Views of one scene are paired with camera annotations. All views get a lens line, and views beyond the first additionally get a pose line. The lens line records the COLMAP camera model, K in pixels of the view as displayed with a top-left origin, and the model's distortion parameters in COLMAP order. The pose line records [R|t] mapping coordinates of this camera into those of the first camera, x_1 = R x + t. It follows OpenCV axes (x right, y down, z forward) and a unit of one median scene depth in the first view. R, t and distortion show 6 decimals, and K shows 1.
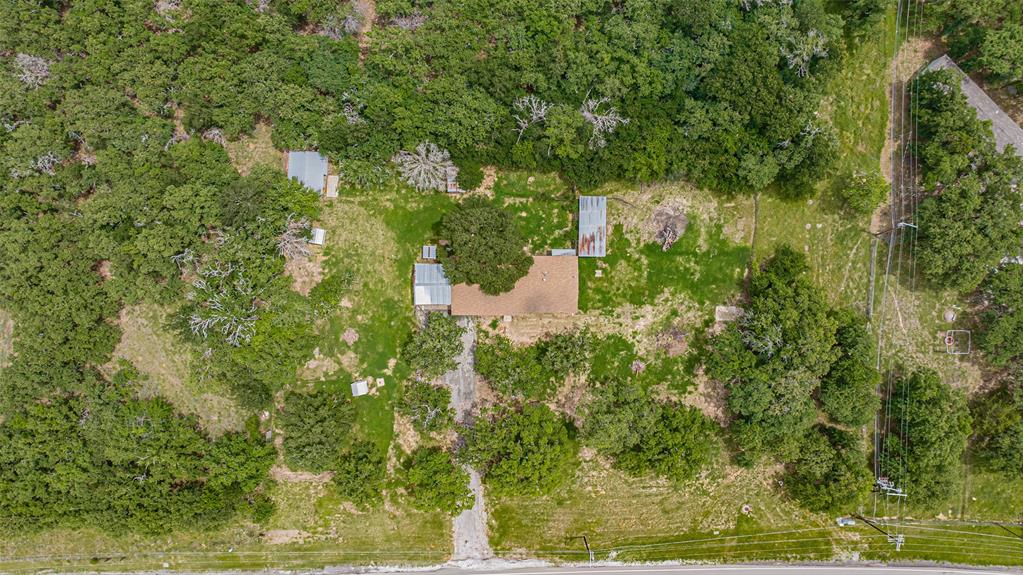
lens RADIAL K [[714.3, 0, 514.3], [0, 714.3, 287.2], [0, 0, 1]] dist [-0.037958, 0.032389]
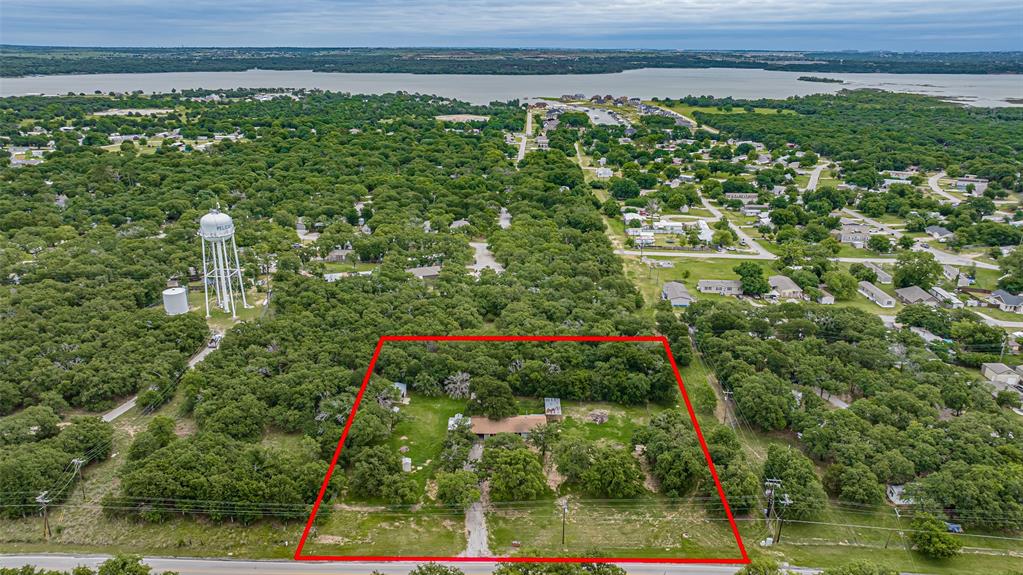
lens RADIAL K [[714.3, 0, 514.3], [0, 714.3, 287.2], [0, 0, 1]] dist [-0.037958, 0.032389]
pose [[0.999960, -0.004256, 0.007814, 0.002246], [0.008779, 0.328951, -0.944306, 1.417628], [0.001449, 0.944338, 0.328975, 0.140977]]
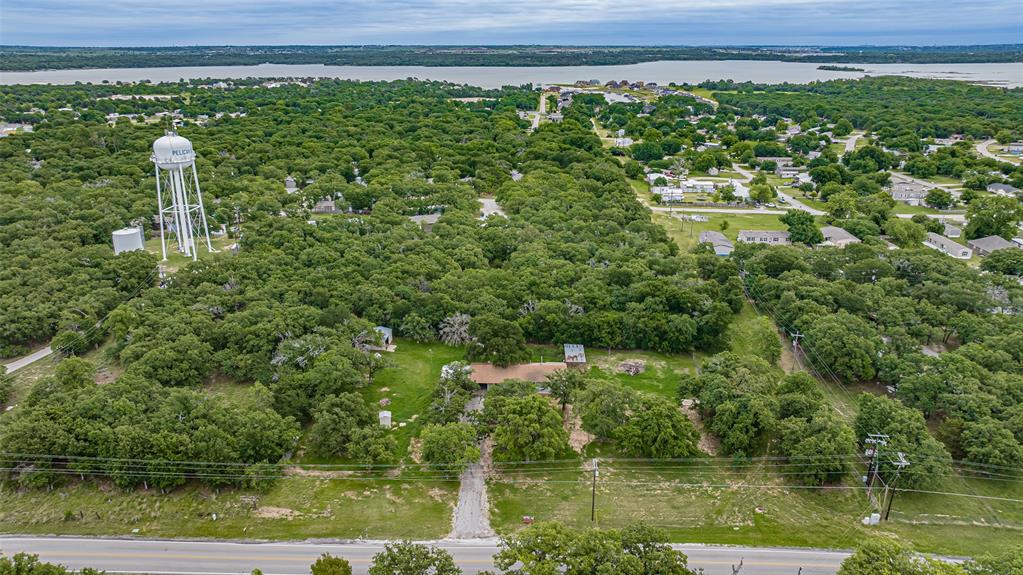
lens RADIAL K [[717.1, 0, 514.7], [0, 717.1, 285.8], [0, 0, 1]] dist [-0.050449, 0.052359]
pose [[0.999932, -0.005252, -0.010428, 0.007540], [-0.008122, 0.328731, -0.944389, 1.142082], [0.008388, 0.944409, 0.328666, 0.402478]]
